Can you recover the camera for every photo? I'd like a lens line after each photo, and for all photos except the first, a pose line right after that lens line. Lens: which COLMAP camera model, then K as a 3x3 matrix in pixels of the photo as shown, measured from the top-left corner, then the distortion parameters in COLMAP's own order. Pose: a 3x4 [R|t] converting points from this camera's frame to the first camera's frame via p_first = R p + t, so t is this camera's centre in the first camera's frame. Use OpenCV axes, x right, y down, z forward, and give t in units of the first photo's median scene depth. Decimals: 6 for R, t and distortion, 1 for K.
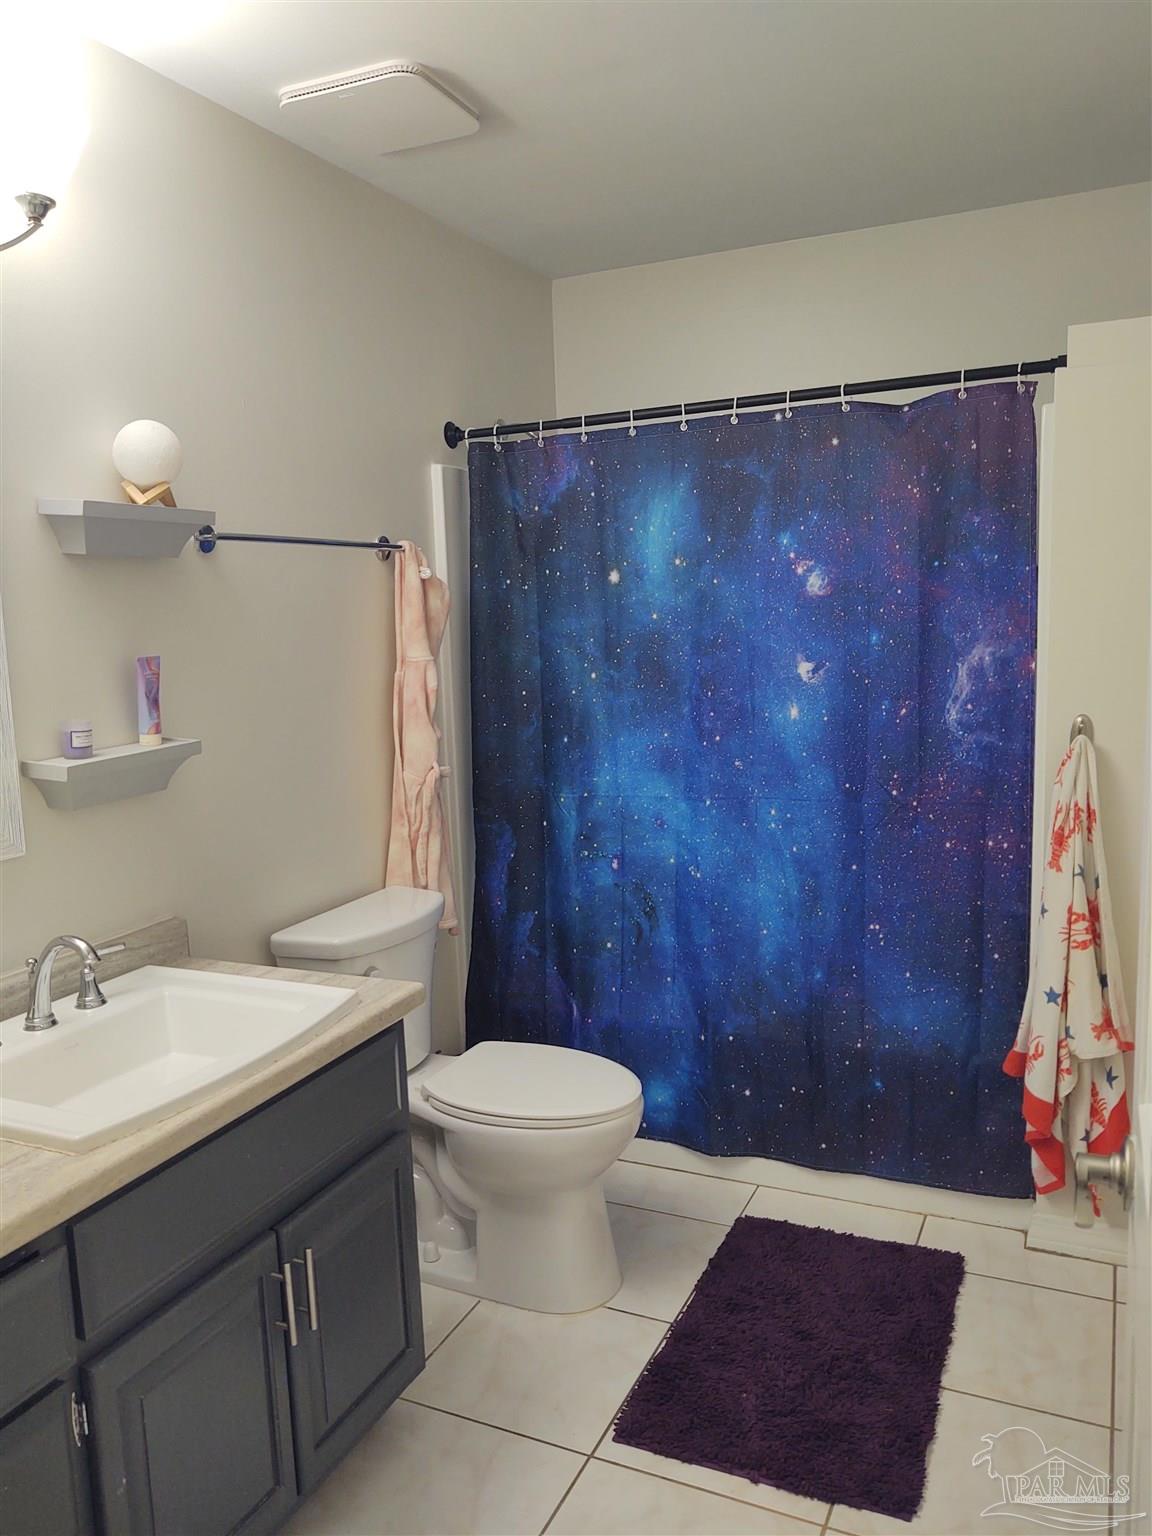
lens RADIAL K [[1172.9, 0, 573.2], [0, 1172.9, 777.3], [0, 0, 1]] dist [0.033909, -0.062499]
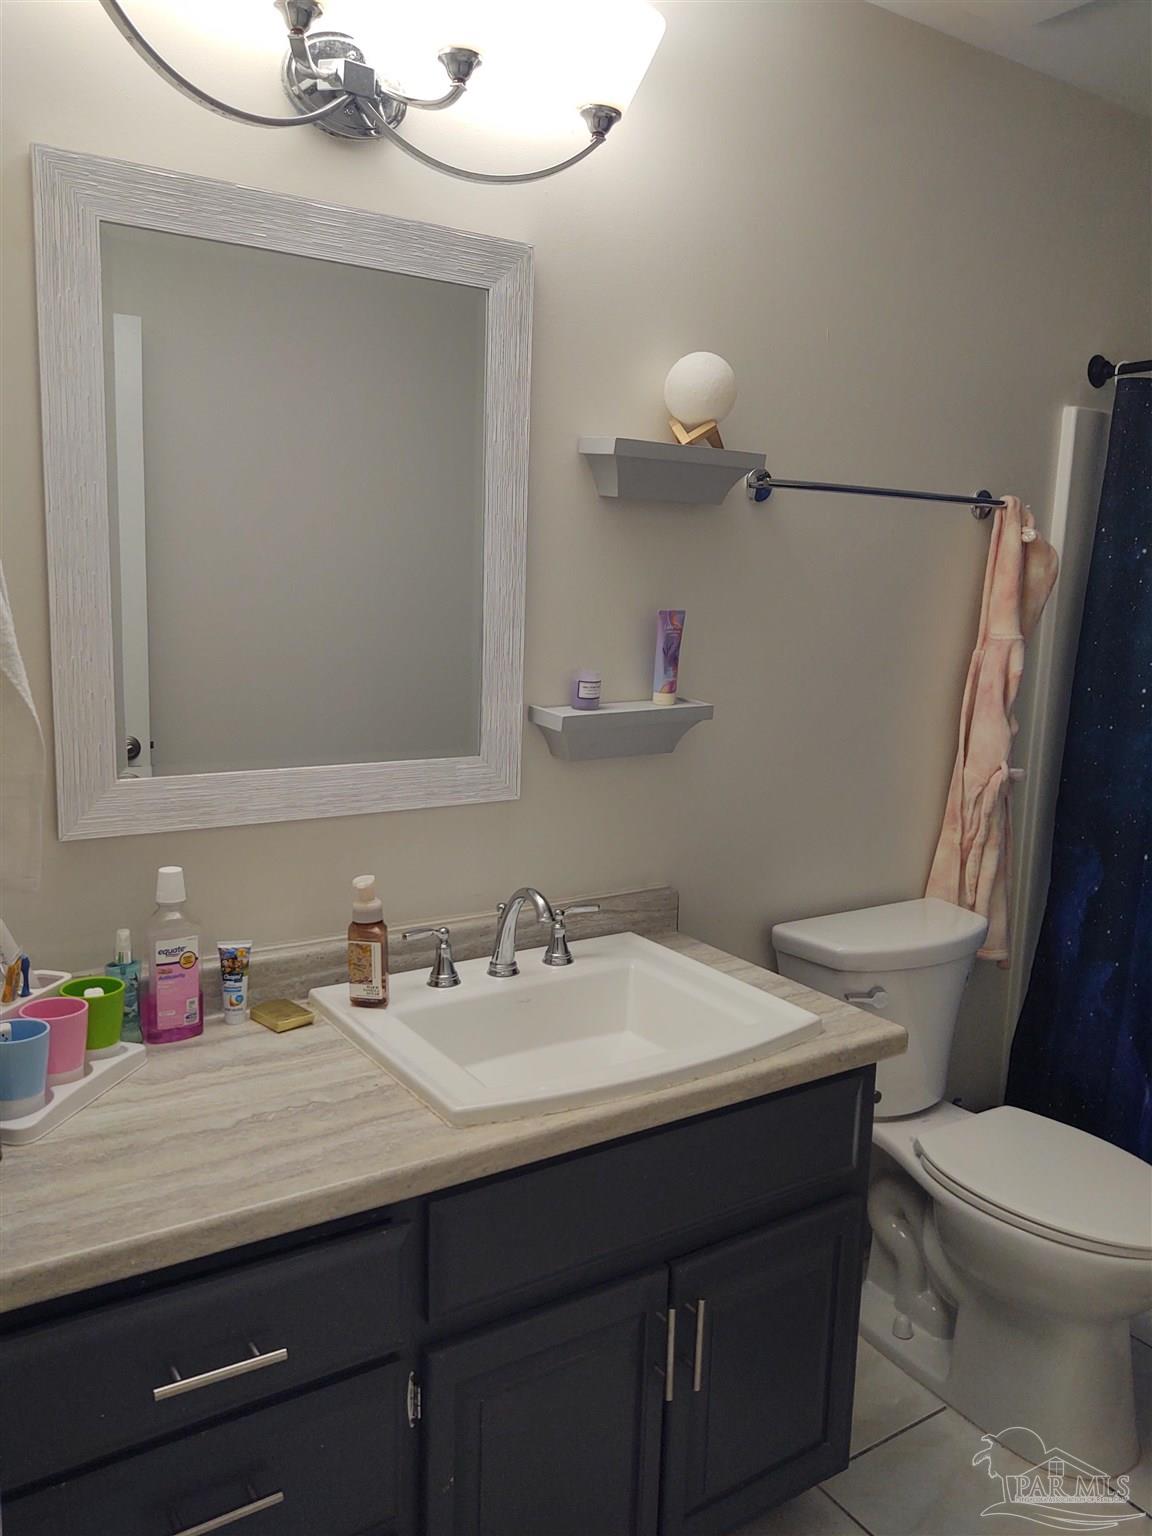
lens RADIAL K [[1172.9, 0, 573.2], [0, 1172.9, 769.6], [0, 0, 1]] dist [0.033909, -0.062499]
pose [[0.846522, 0.145788, -0.512003, 0.068217], [-0.134443, 0.989141, 0.059366, -0.021265], [0.515098, 0.018580, 0.856930, 0.161120]]
